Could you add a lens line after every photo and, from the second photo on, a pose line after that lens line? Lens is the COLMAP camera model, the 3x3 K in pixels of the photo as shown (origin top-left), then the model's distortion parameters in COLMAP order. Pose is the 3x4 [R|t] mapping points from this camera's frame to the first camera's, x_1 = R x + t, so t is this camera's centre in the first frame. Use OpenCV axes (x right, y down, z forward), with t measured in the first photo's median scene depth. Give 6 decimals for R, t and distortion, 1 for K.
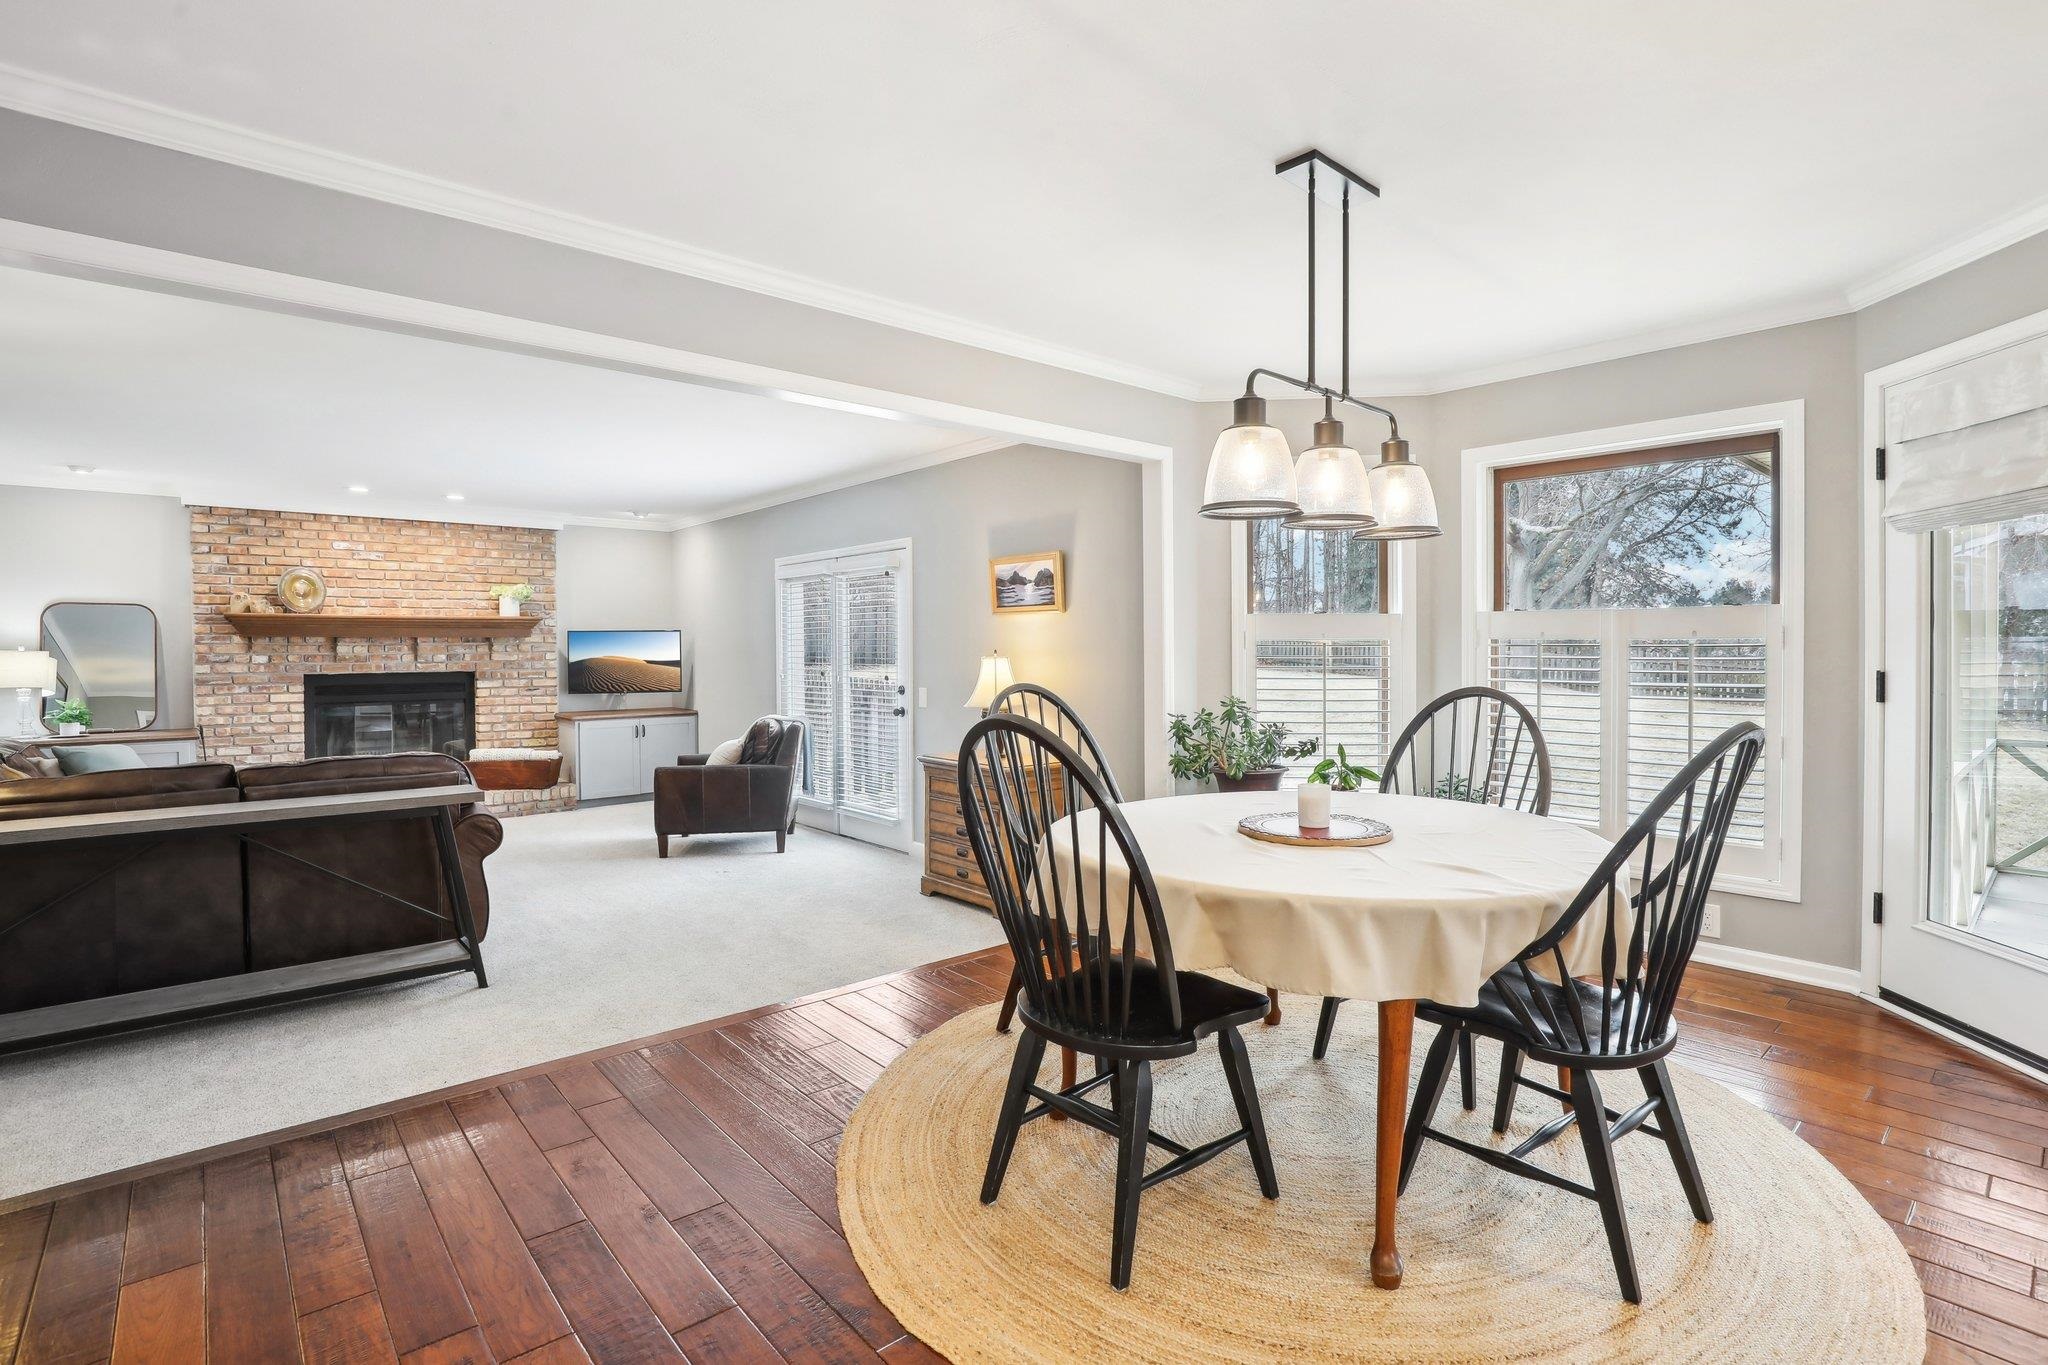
lens RADIAL K [[973.7, 0, 1034.2], [0, 973.7, 661.6], [0, 0, 1]] dist [-0.026709, 0.000295]
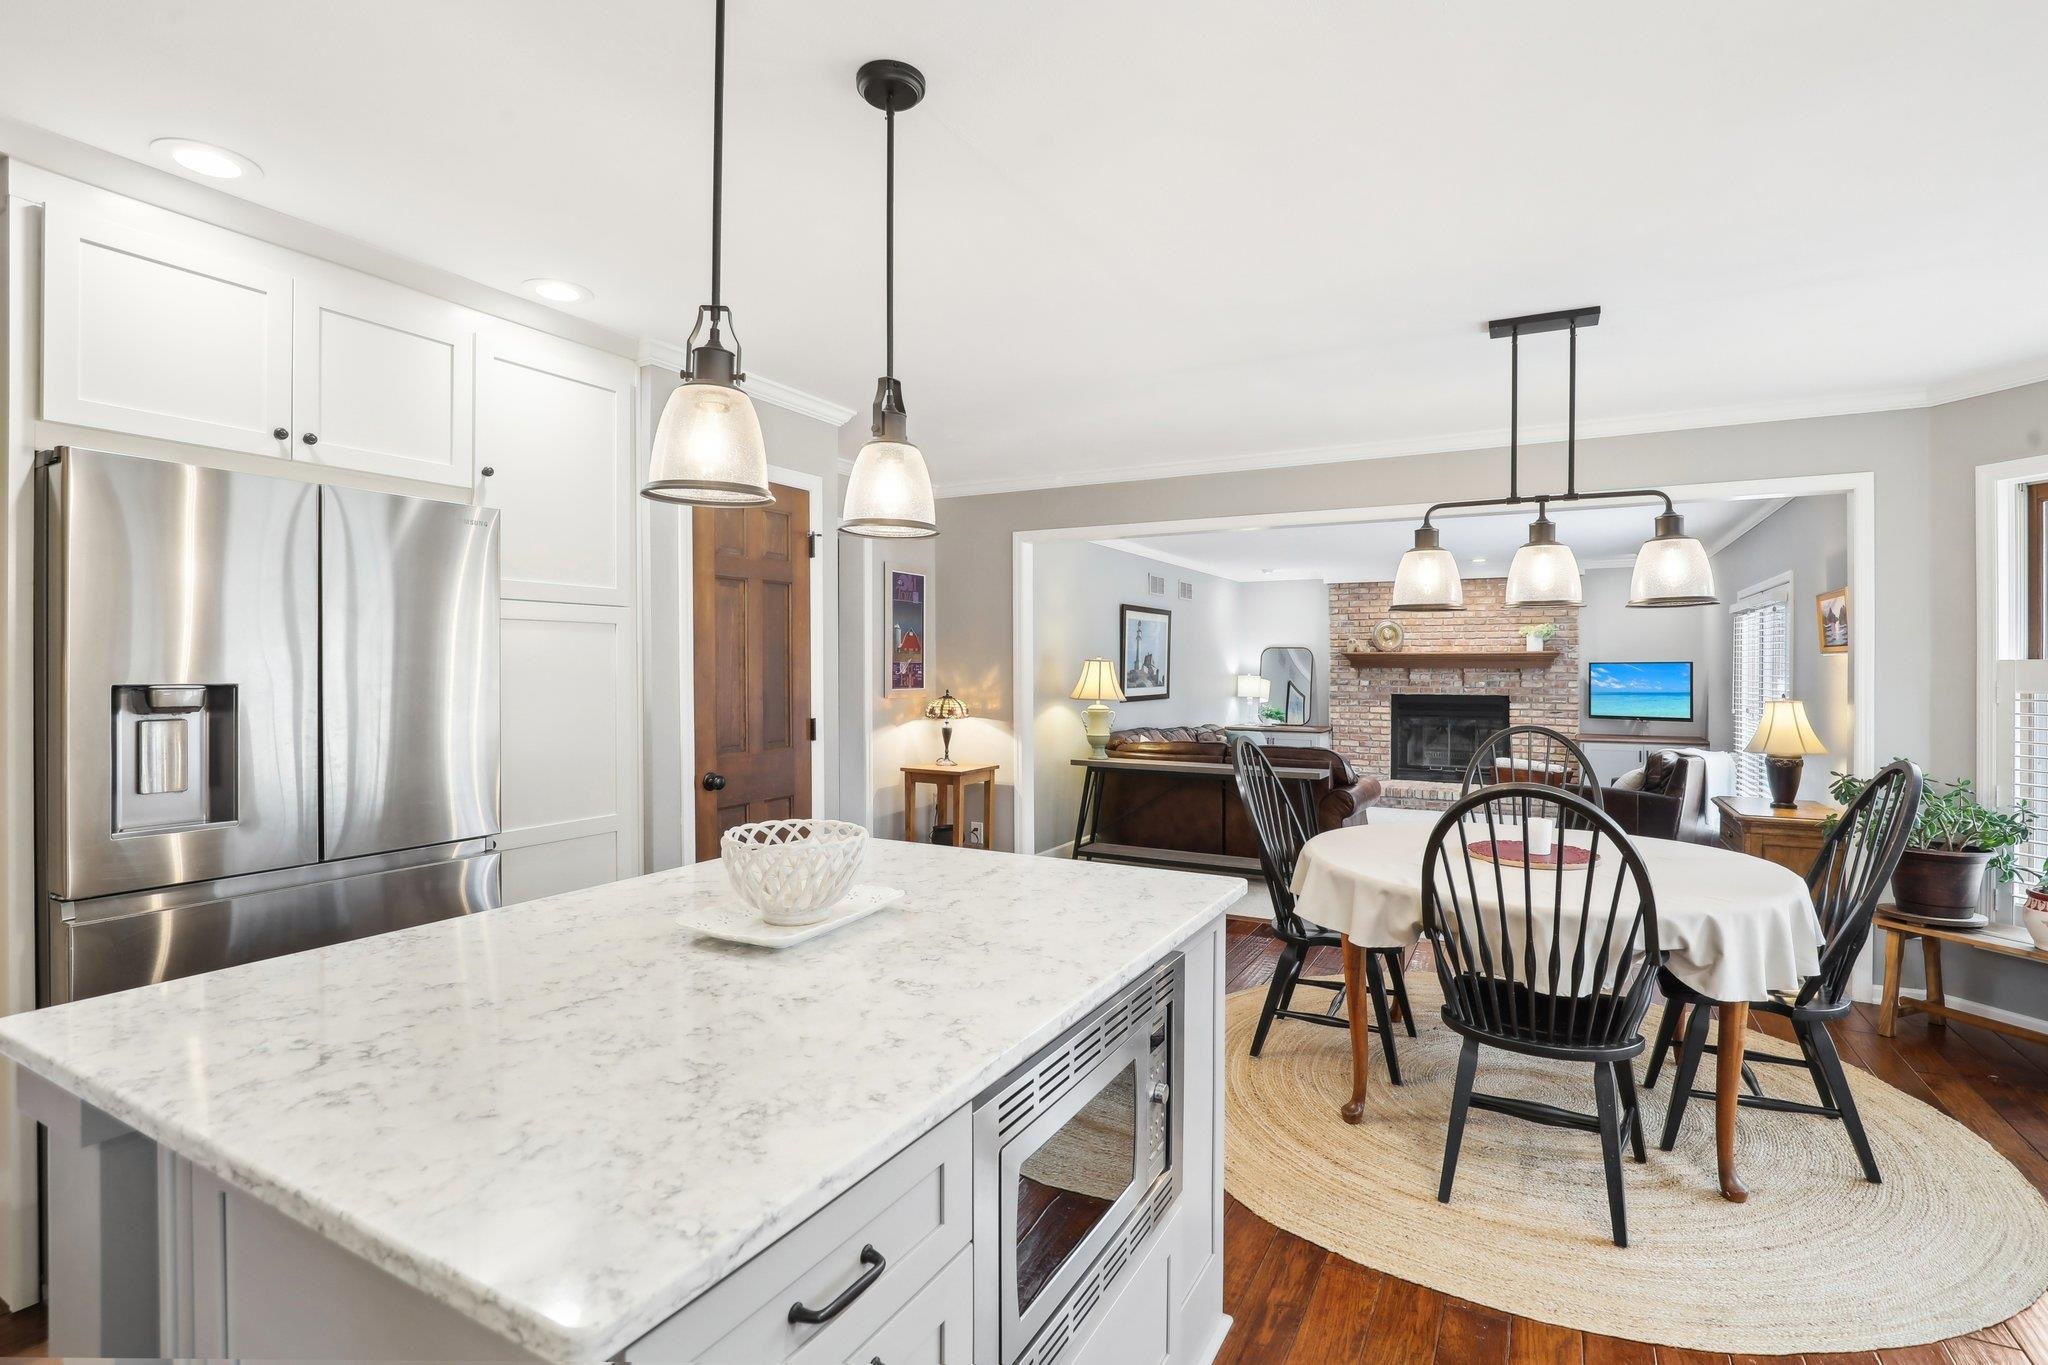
lens RADIAL K [[960.9, 0, 1024.0], [0, 960.9, 682.5], [0, 0, 1]] dist [-0.051605, -0.000225]
pose [[0.344196, 0.020752, -0.938668, 0.400010], [-0.016711, 0.999733, 0.015974, -0.017923], [0.938749, 0.010188, 0.344451, -0.007828]]
